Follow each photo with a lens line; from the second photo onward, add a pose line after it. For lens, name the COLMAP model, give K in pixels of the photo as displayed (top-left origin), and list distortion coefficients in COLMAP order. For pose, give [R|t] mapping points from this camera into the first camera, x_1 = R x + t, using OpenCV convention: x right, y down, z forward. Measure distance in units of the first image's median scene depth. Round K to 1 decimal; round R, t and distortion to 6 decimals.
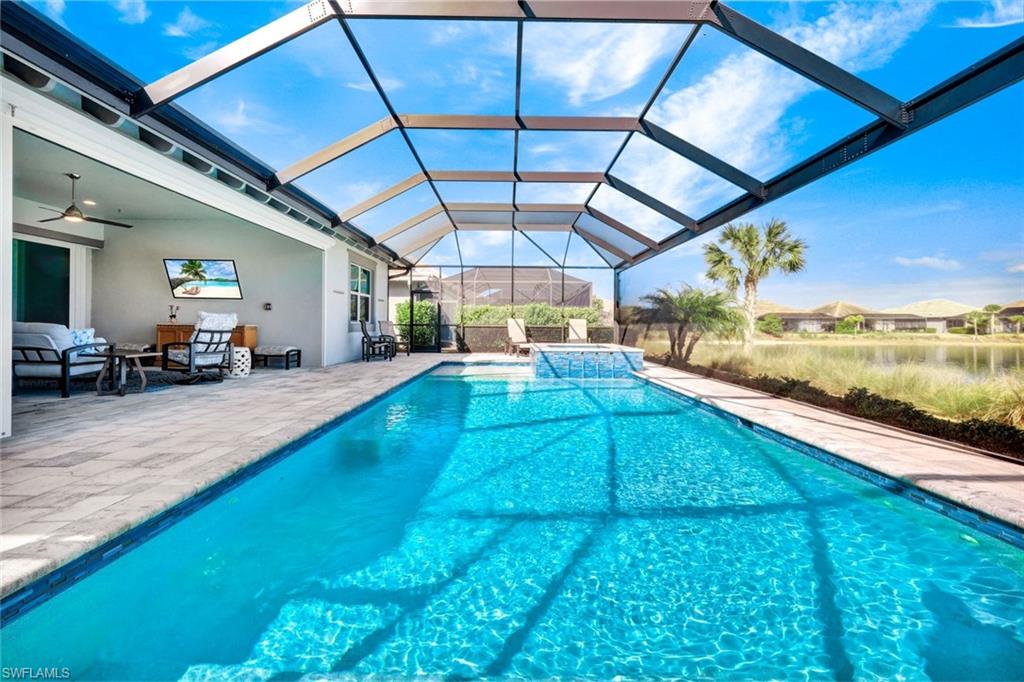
lens RADIAL K [[426.0, 0, 514.5], [0, 426.0, 337.8], [0, 0, 1]] dist [0.021212, 0.000431]
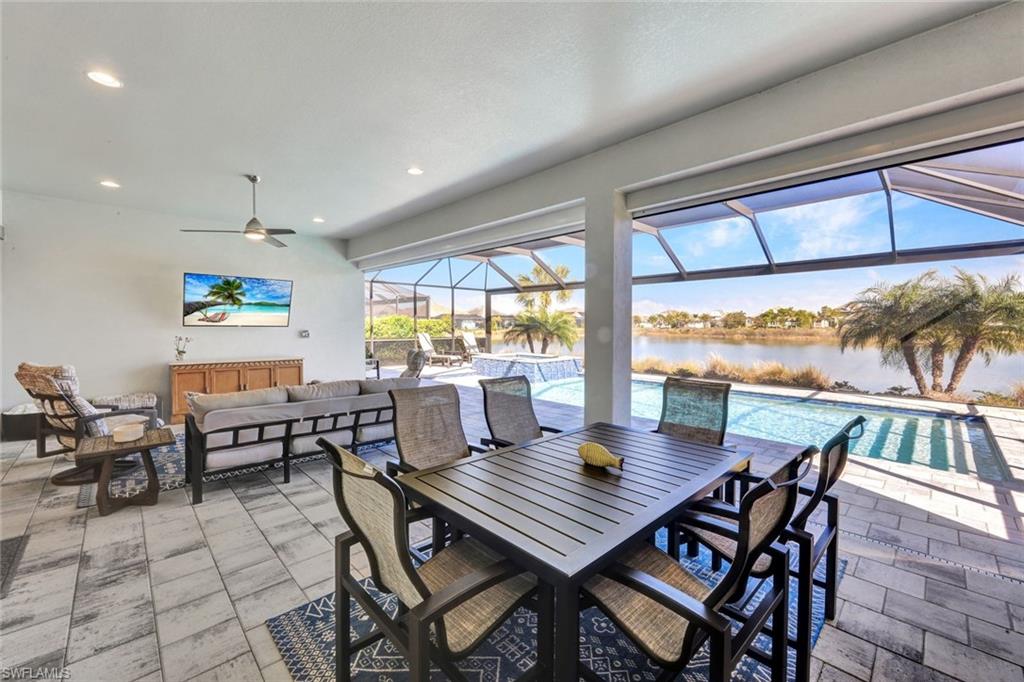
lens RADIAL K [[426.0, 0, 500.8], [0, 426.0, 335.7], [0, 0, 1]] dist [0.021212, 0.000431]
pose [[0.691763, -0.027158, 0.721614, -0.919900], [0.022563, 0.999618, 0.015991, -0.077896], [-0.721772, 0.005220, 0.692111, 0.140309]]
